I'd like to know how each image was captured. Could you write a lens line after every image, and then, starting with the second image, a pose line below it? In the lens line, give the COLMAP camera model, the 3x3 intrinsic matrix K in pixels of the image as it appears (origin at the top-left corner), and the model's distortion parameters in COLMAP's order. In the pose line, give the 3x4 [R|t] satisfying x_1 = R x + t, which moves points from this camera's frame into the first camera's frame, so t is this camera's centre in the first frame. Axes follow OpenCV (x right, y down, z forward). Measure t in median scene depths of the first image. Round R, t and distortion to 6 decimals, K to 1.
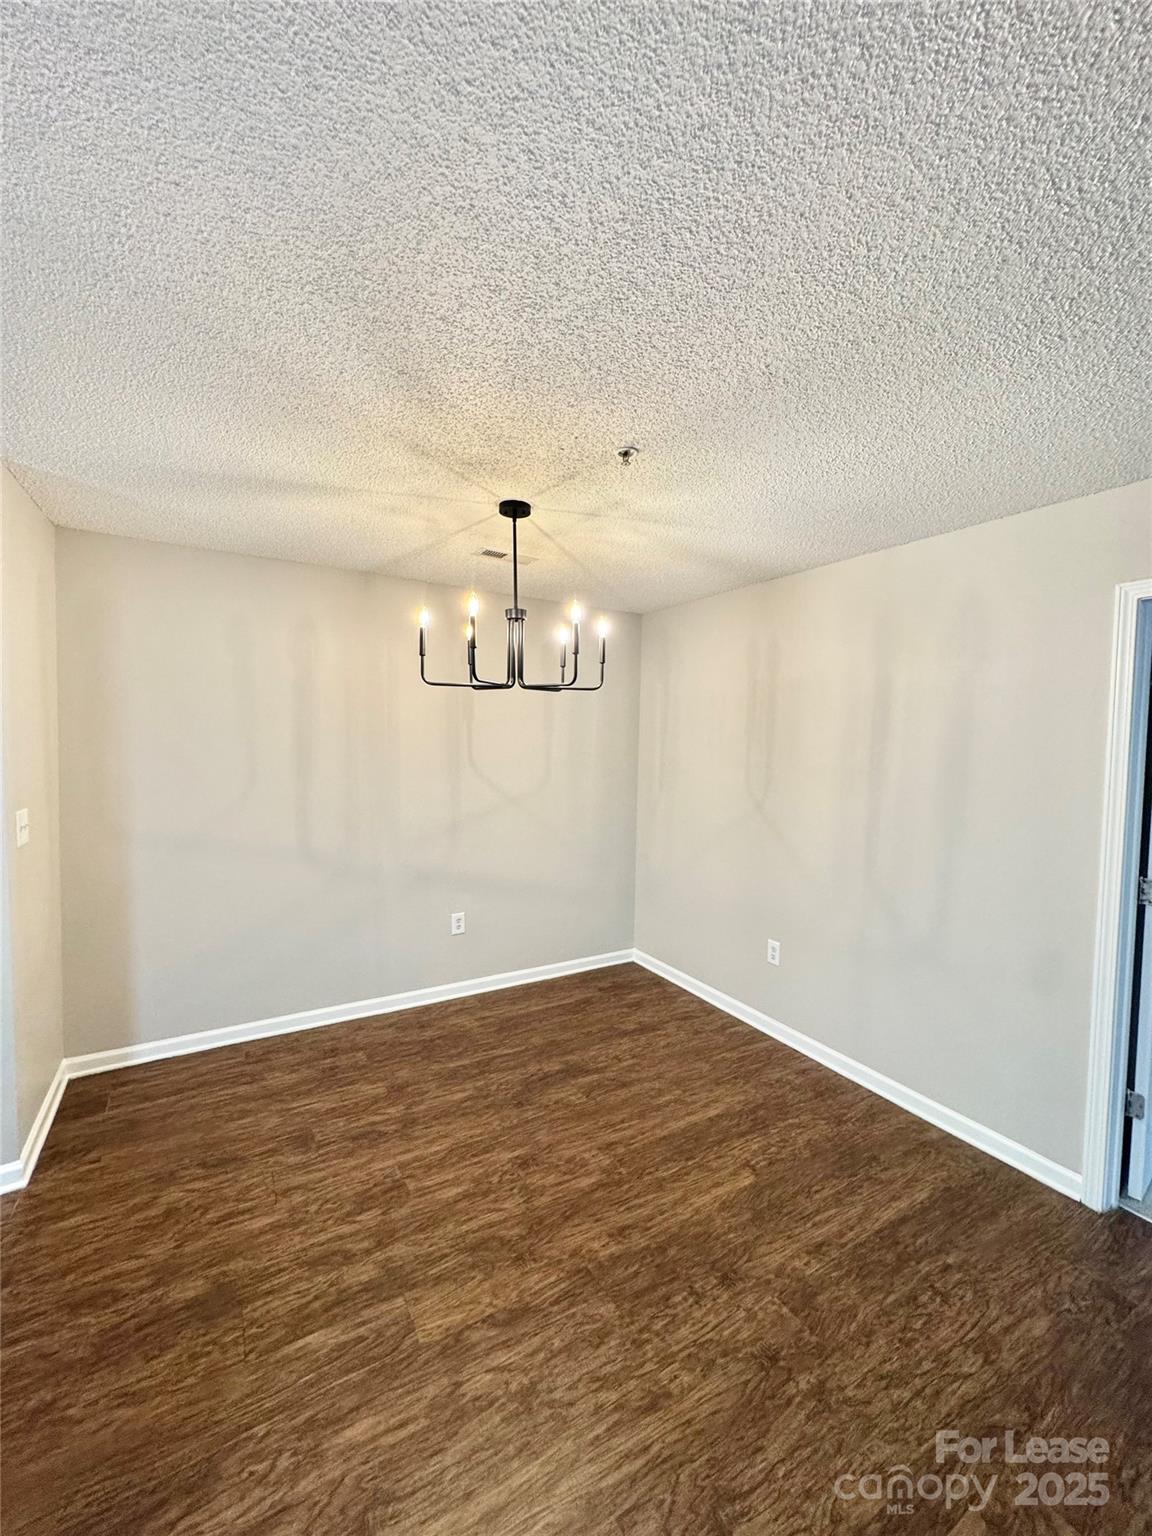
lens RADIAL K [[611.8, 0, 579.2], [0, 611.8, 767.6], [0, 0, 1]] dist [-0.000019, -0.001415]
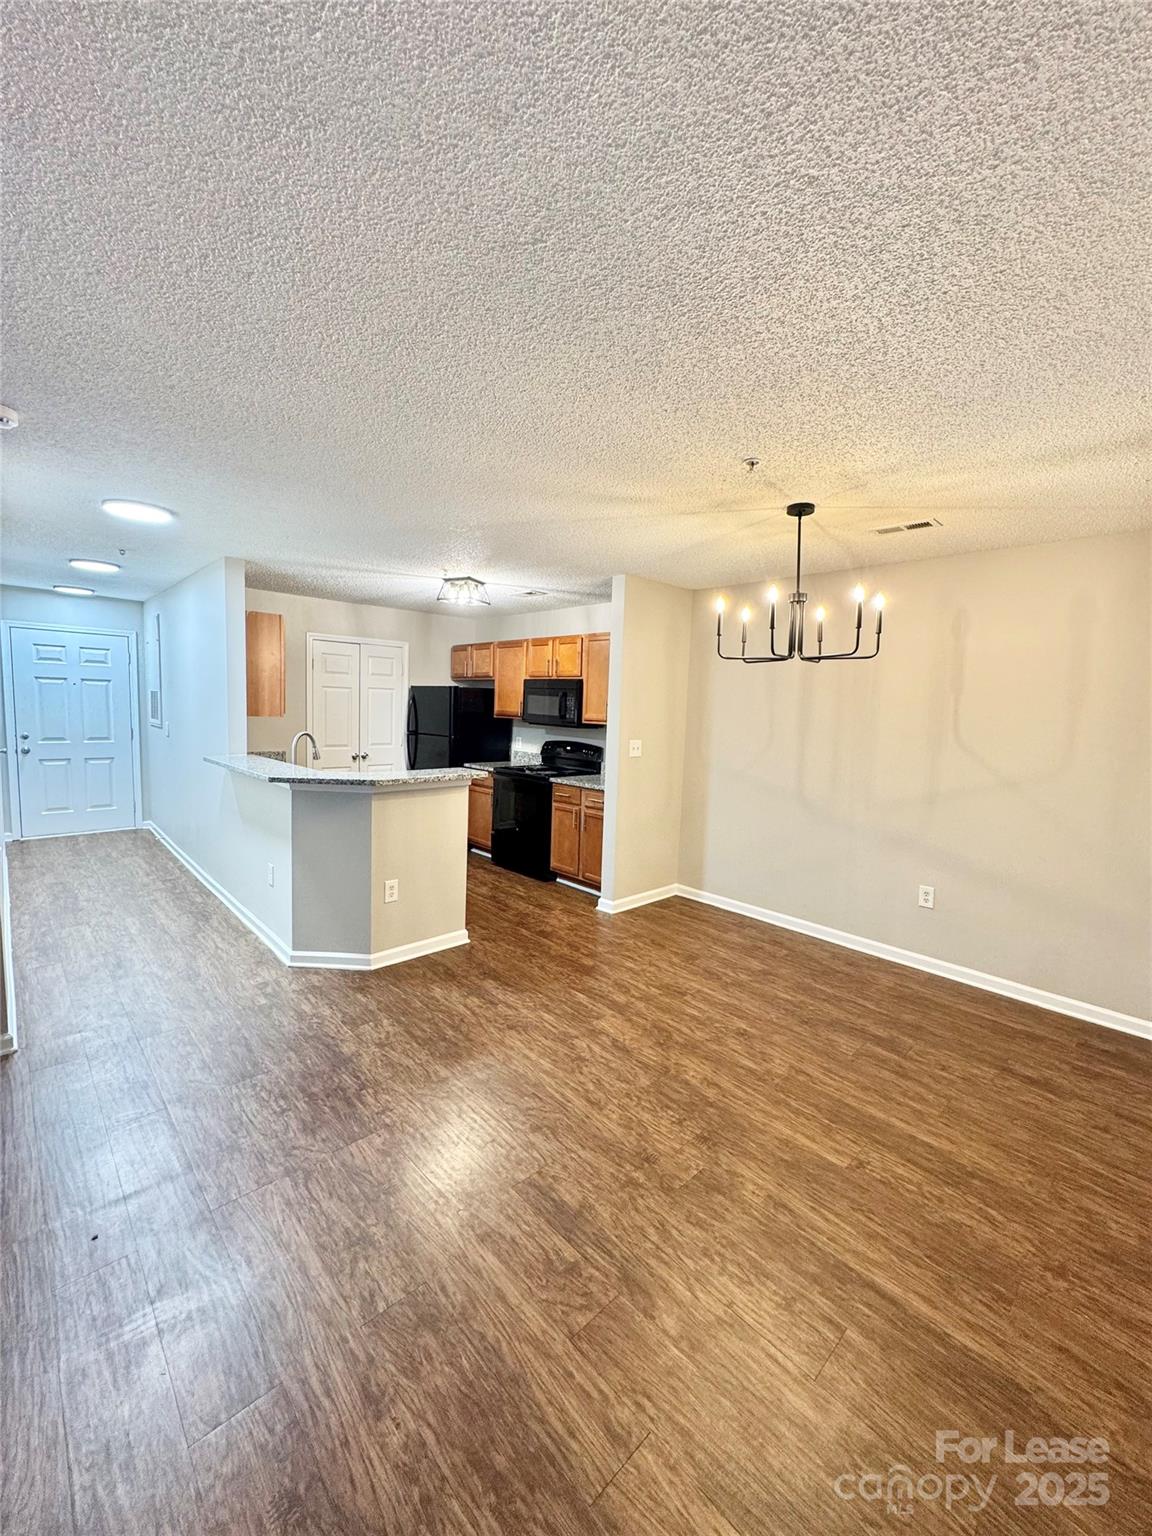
lens RADIAL K [[611.8, 0, 578.6], [0, 611.8, 766.6], [0, 0, 1]] dist [-0.000019, -0.001415]
pose [[0.214038, 0.085205, -0.973102, 0.991547], [-0.074221, 0.994727, 0.070773, 0.023867], [0.974001, 0.057077, 0.219234, 0.338989]]
